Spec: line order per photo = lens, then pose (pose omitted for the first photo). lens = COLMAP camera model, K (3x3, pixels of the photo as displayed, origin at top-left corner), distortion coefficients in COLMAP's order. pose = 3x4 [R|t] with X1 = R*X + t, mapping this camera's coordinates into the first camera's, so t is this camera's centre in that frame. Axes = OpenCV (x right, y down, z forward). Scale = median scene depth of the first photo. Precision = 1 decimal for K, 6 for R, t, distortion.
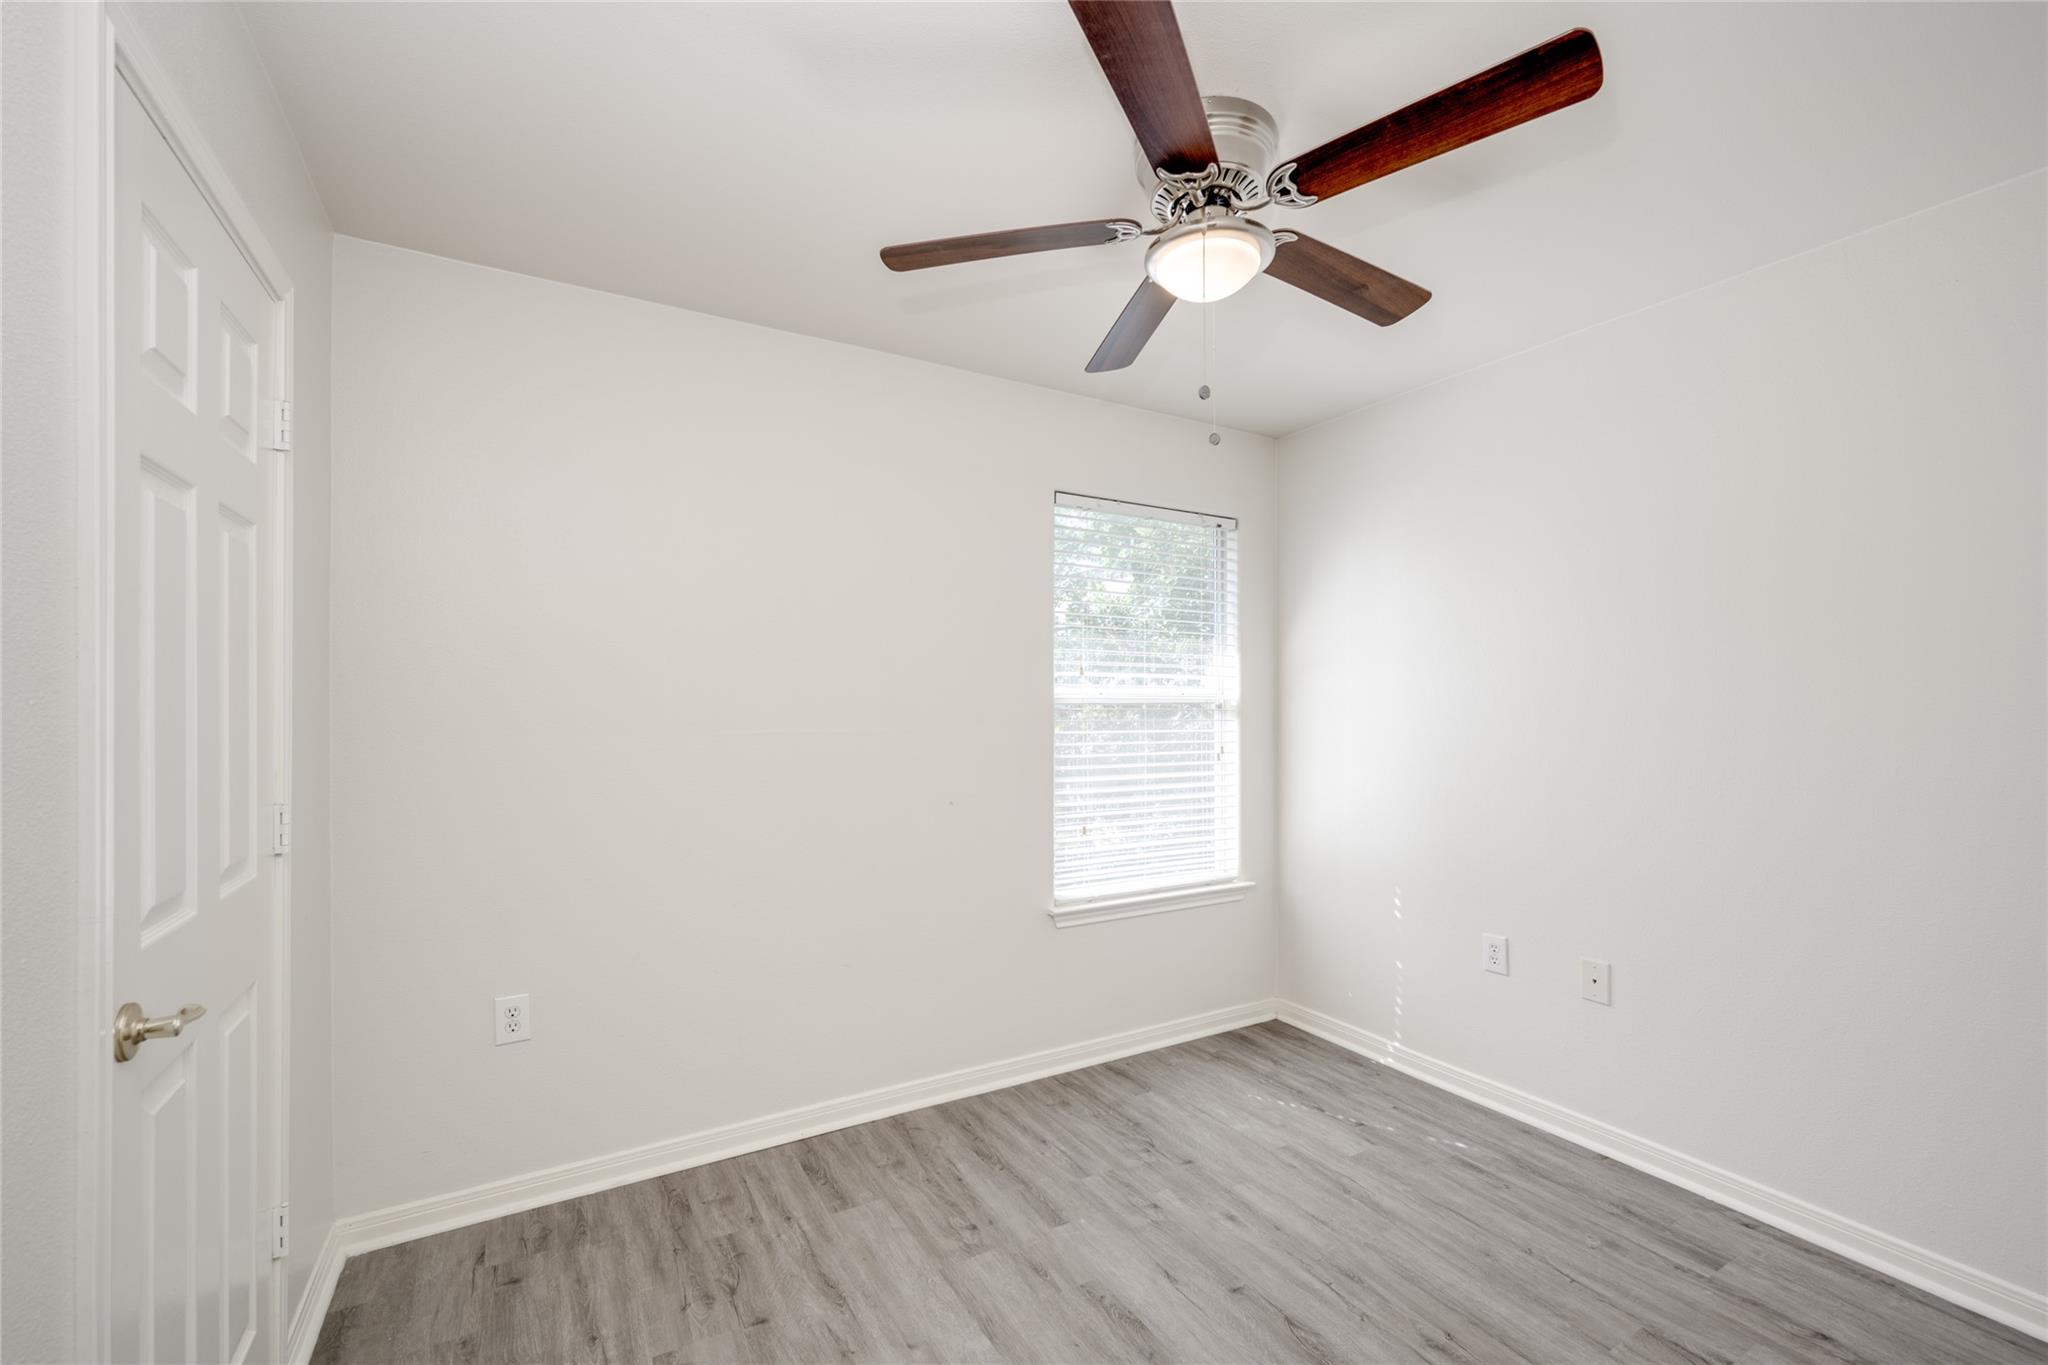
lens RADIAL K [[910.0, 0, 1036.2], [0, 910.0, 687.5], [0, 0, 1]] dist [-0.001149, -0.000459]
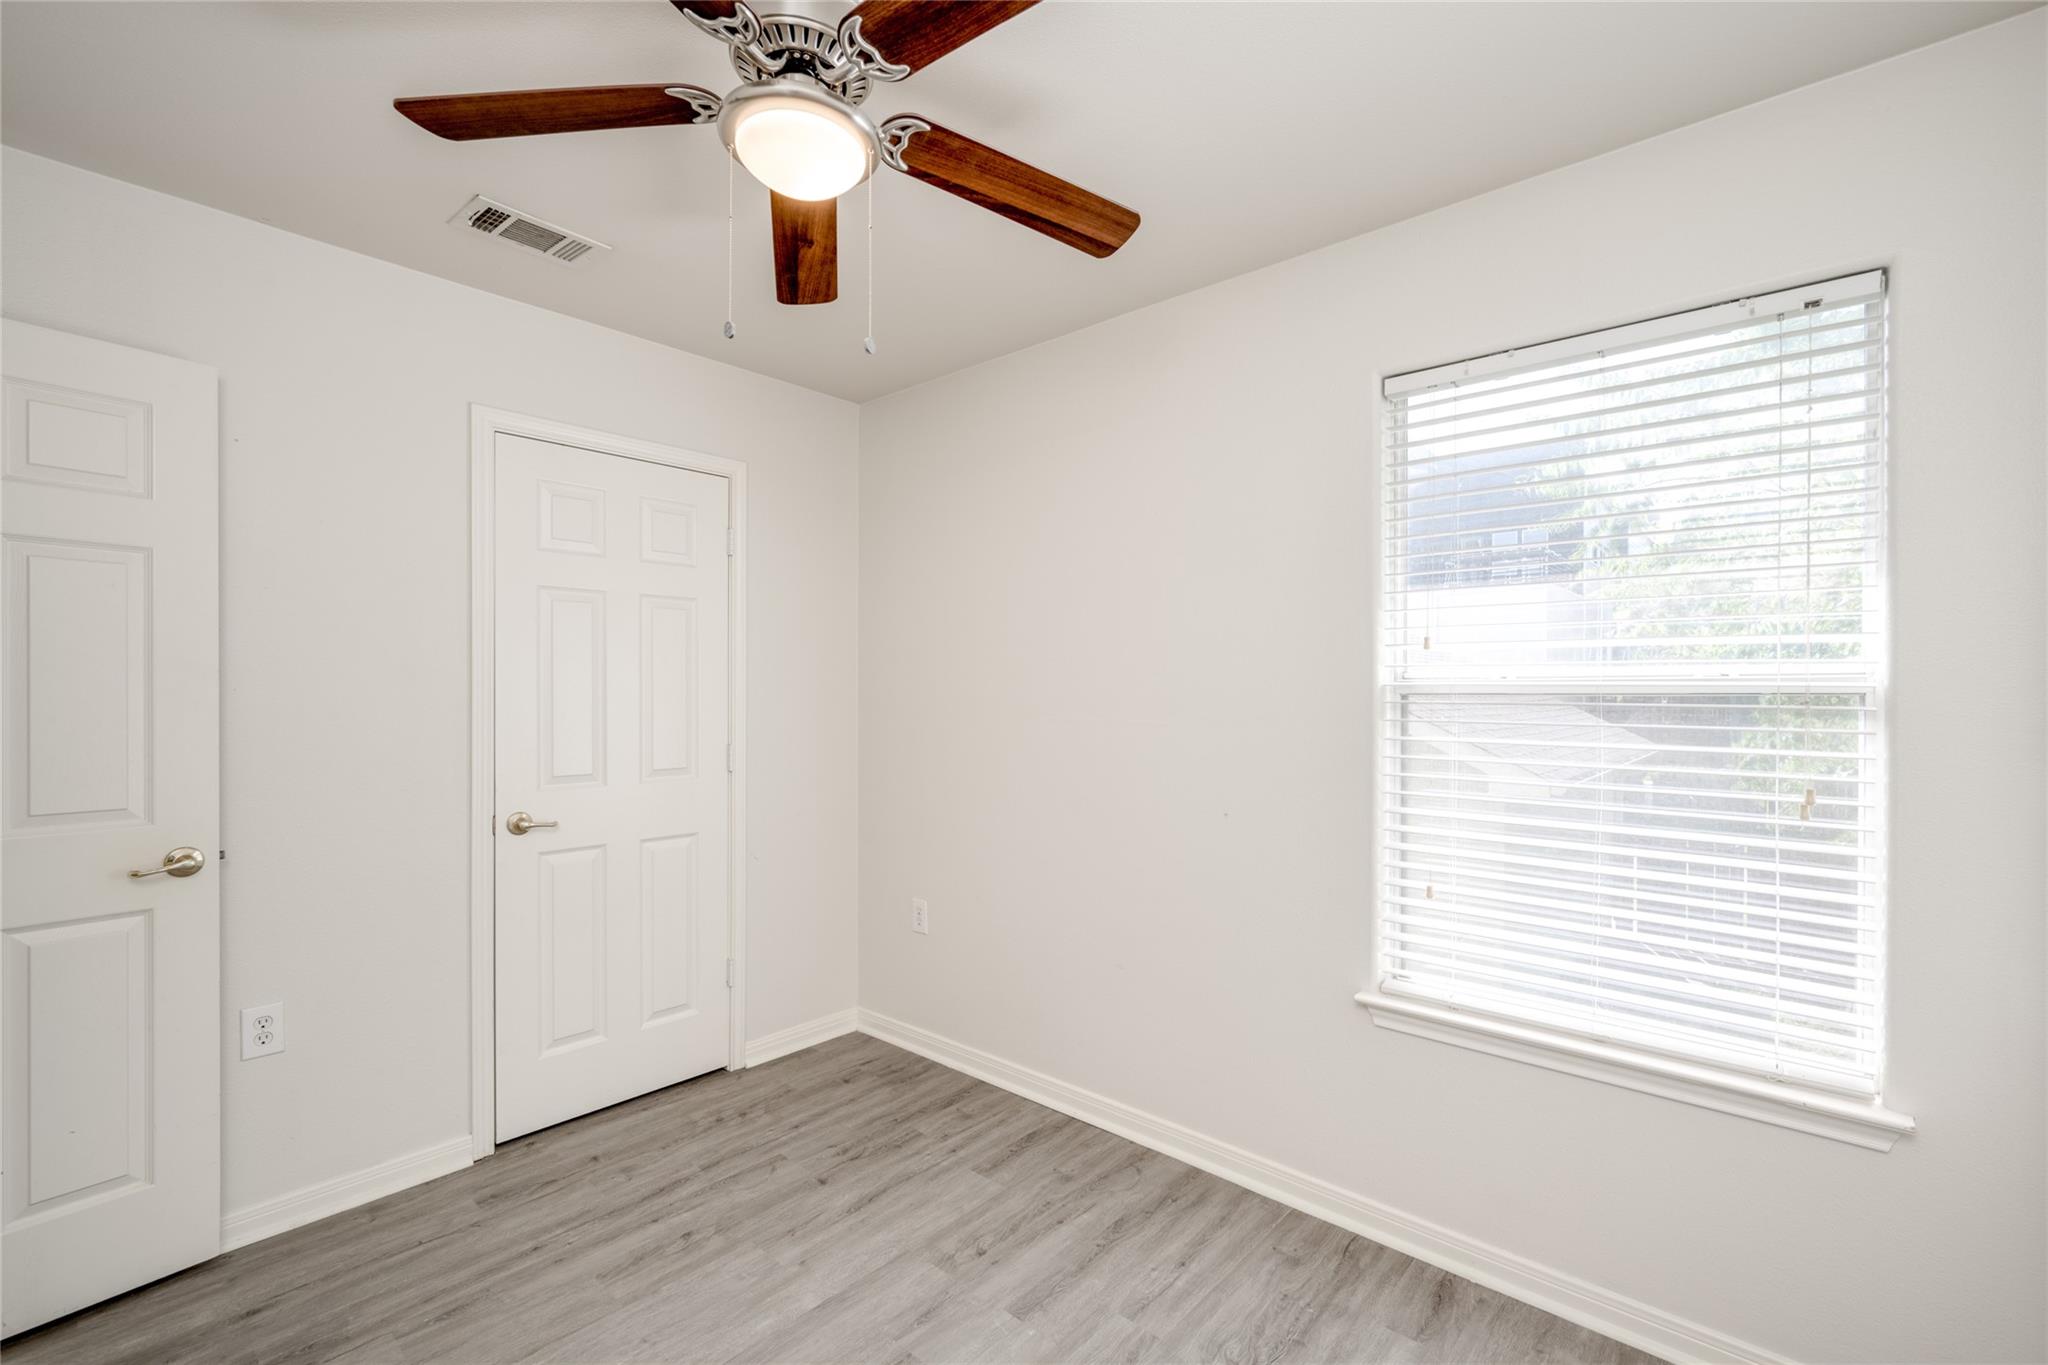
lens RADIAL K [[910.0, 0, 1034.5], [0, 910.0, 688.5], [0, 0, 1]] dist [-0.001149, -0.000459]
pose [[0.276800, -0.003740, -0.960920, 0.781336], [0.015015, 0.999887, 0.000434, 0.013129], [0.960810, -0.014548, 0.276825, 0.741108]]
